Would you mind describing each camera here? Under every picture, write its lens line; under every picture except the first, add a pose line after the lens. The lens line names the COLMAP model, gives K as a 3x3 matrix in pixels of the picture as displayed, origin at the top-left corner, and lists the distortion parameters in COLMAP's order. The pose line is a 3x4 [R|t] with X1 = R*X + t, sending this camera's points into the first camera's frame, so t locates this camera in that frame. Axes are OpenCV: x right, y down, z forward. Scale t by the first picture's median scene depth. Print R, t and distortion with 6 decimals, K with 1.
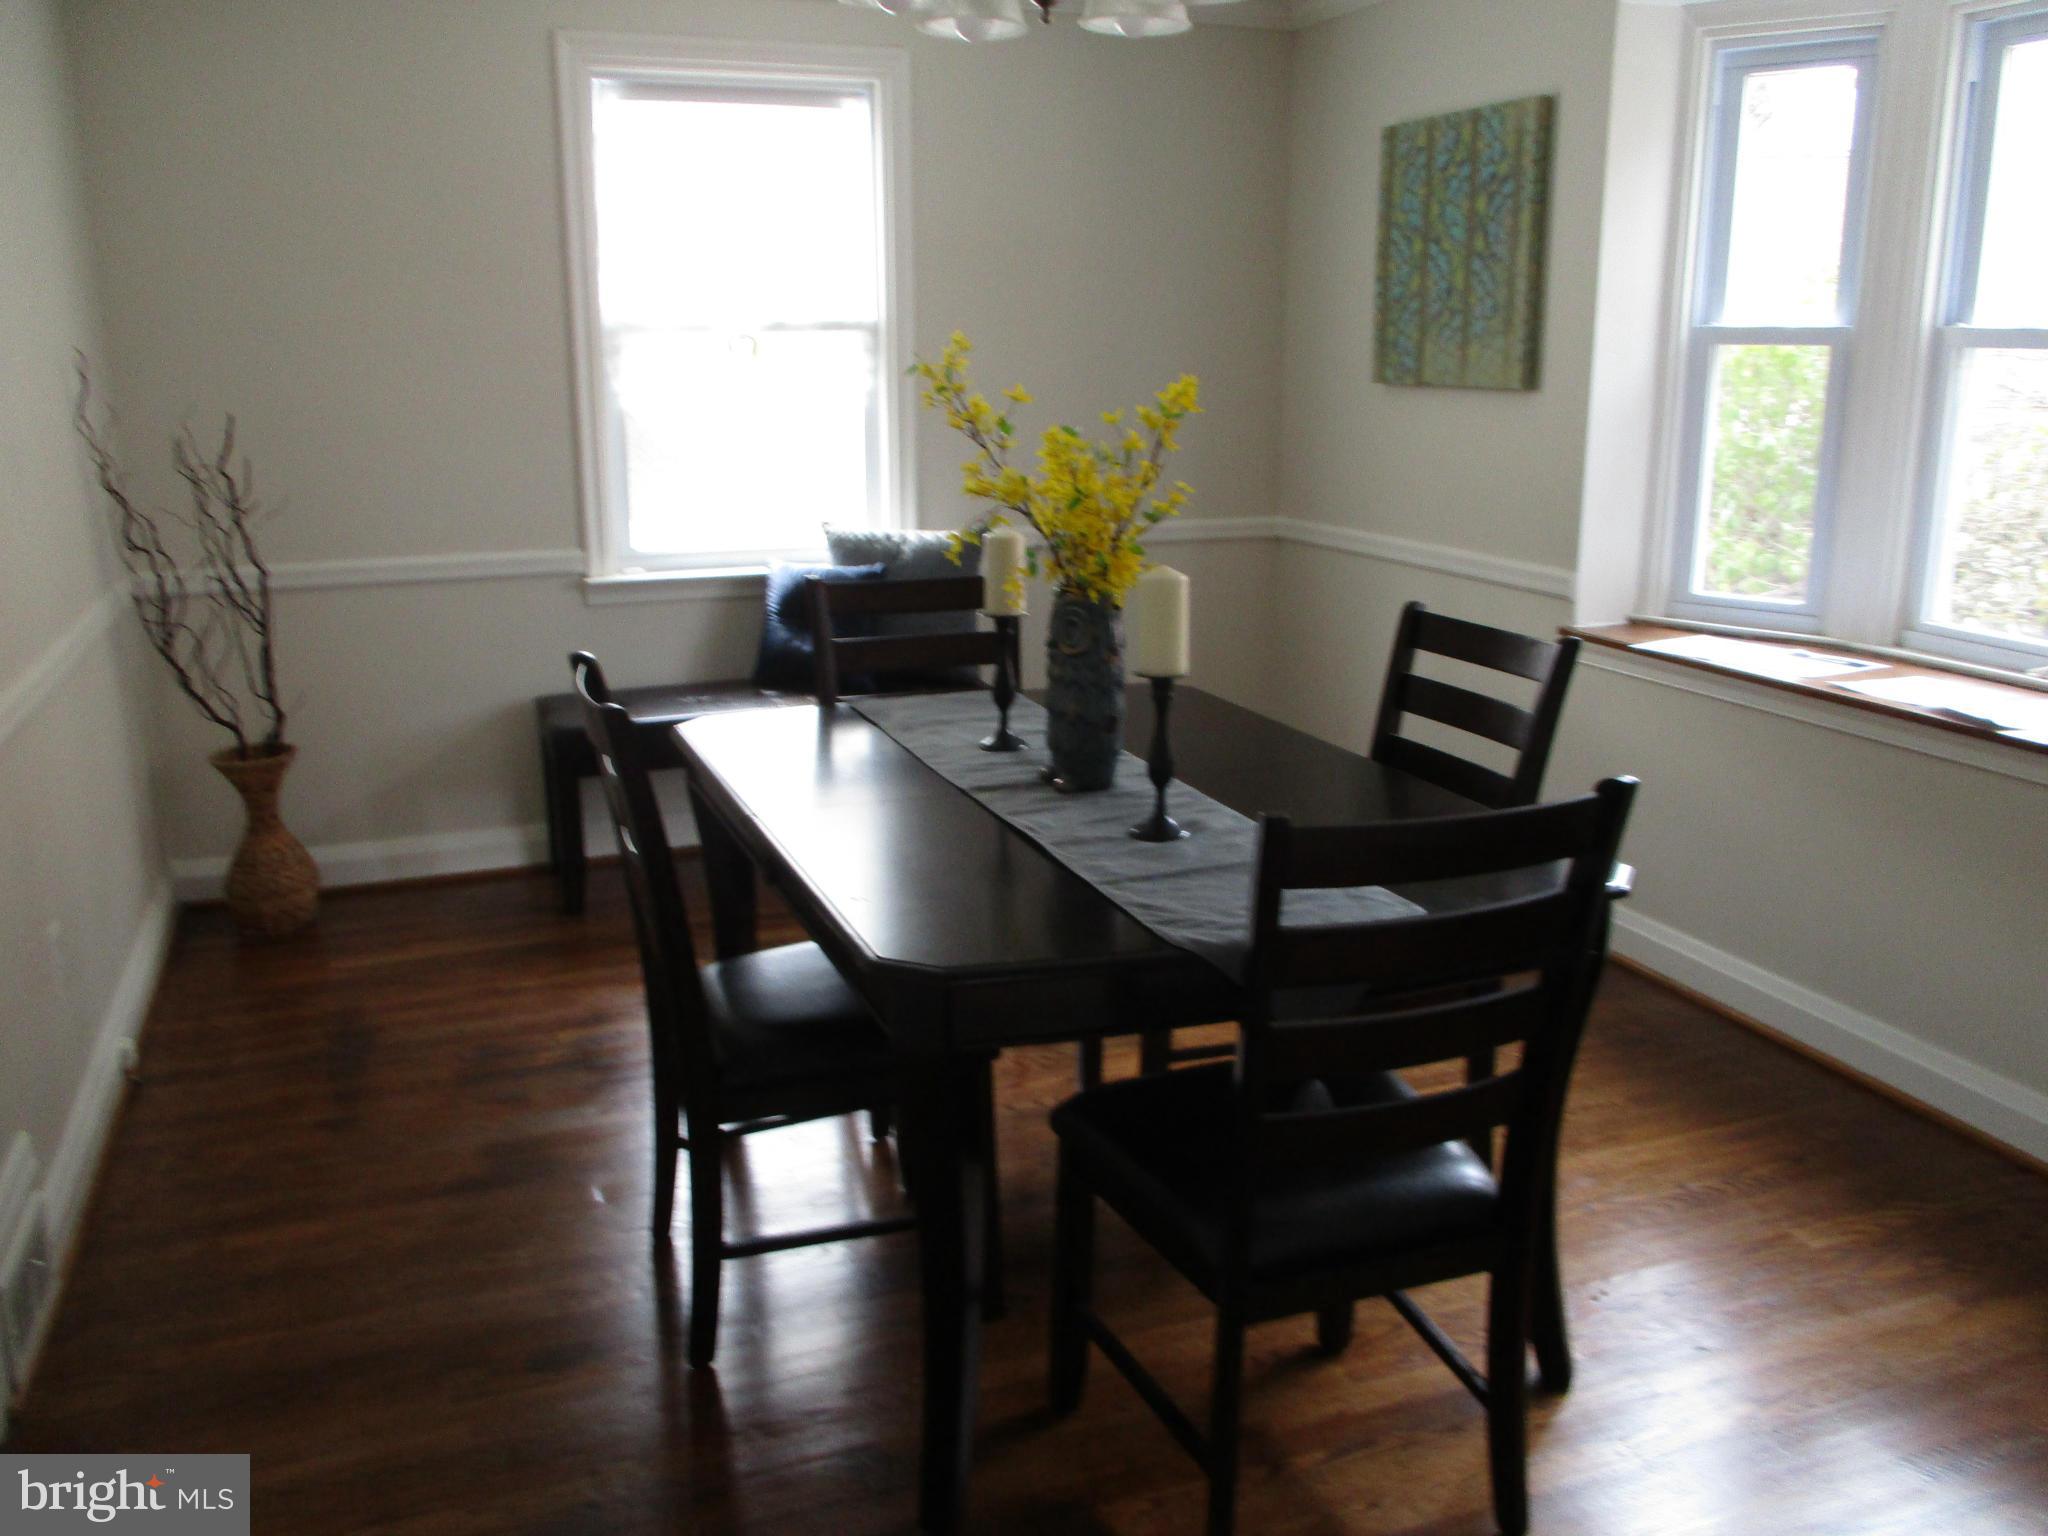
lens RADIAL K [[1719.8, 0, 1024.8], [0, 1719.8, 717.9], [0, 0, 1]] dist [-0.022613, 0.010081]
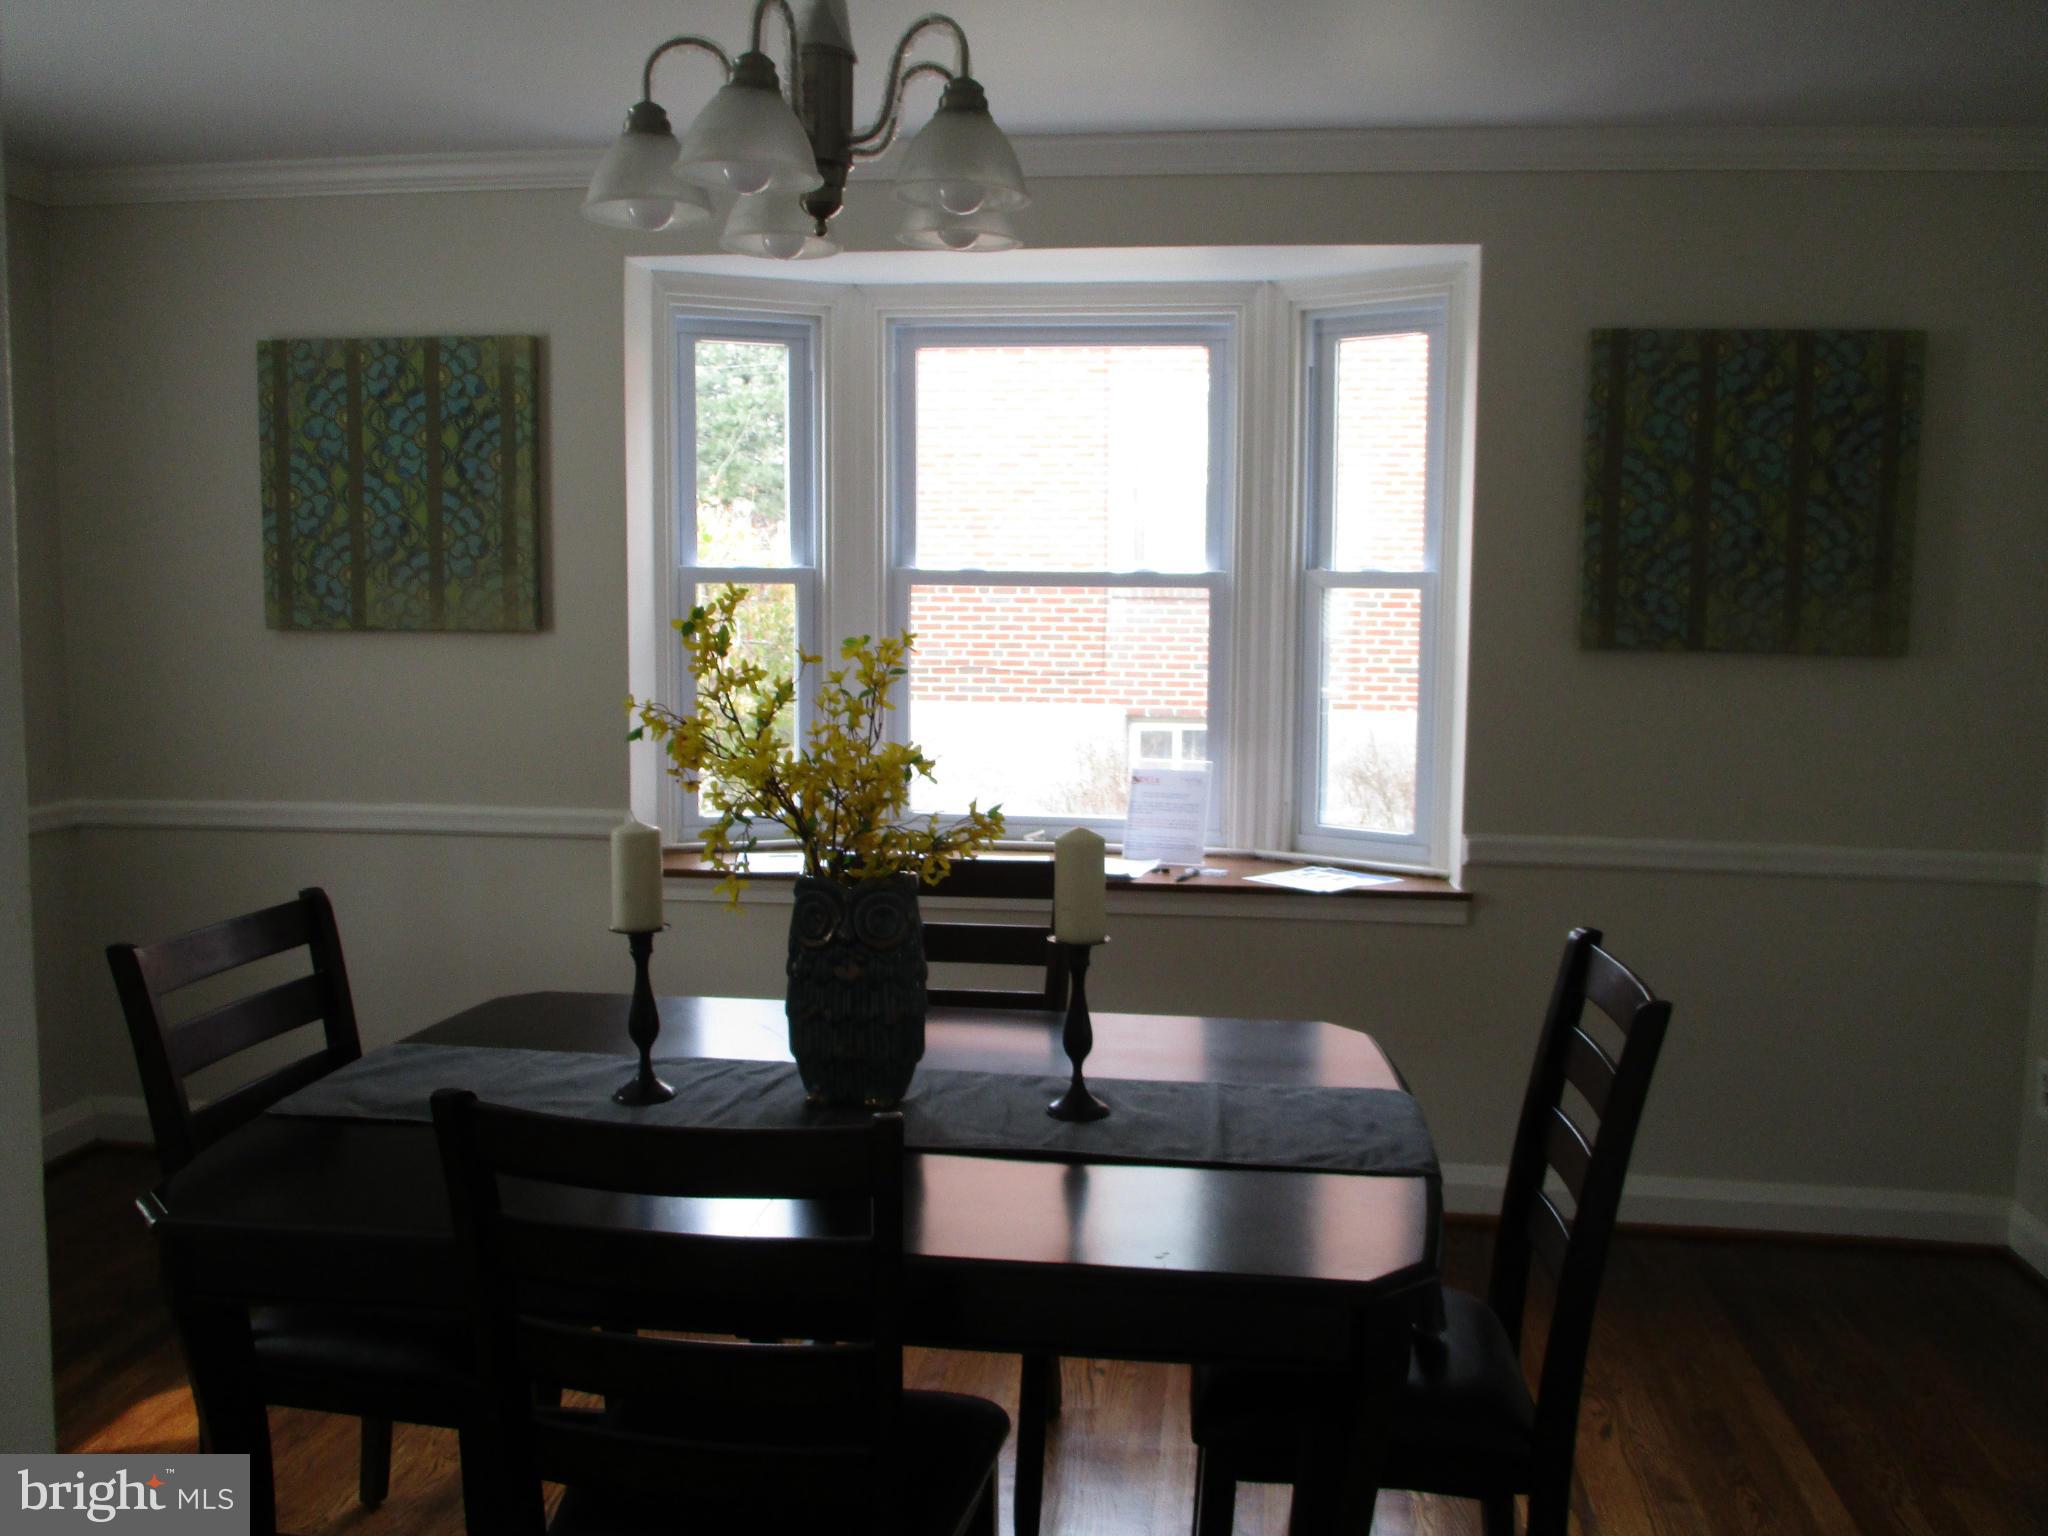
lens RADIAL K [[1195.4, 0, 1024.1], [0, 1195.4, 632.3], [0, 0, 1]] dist [-0.011722, -0.000019]
pose [[0.442955, -0.044336, 0.895447, -0.181006], [0.191287, 0.980452, -0.046080, -0.105593], [-0.875900, 0.191699, 0.442777, 0.456841]]
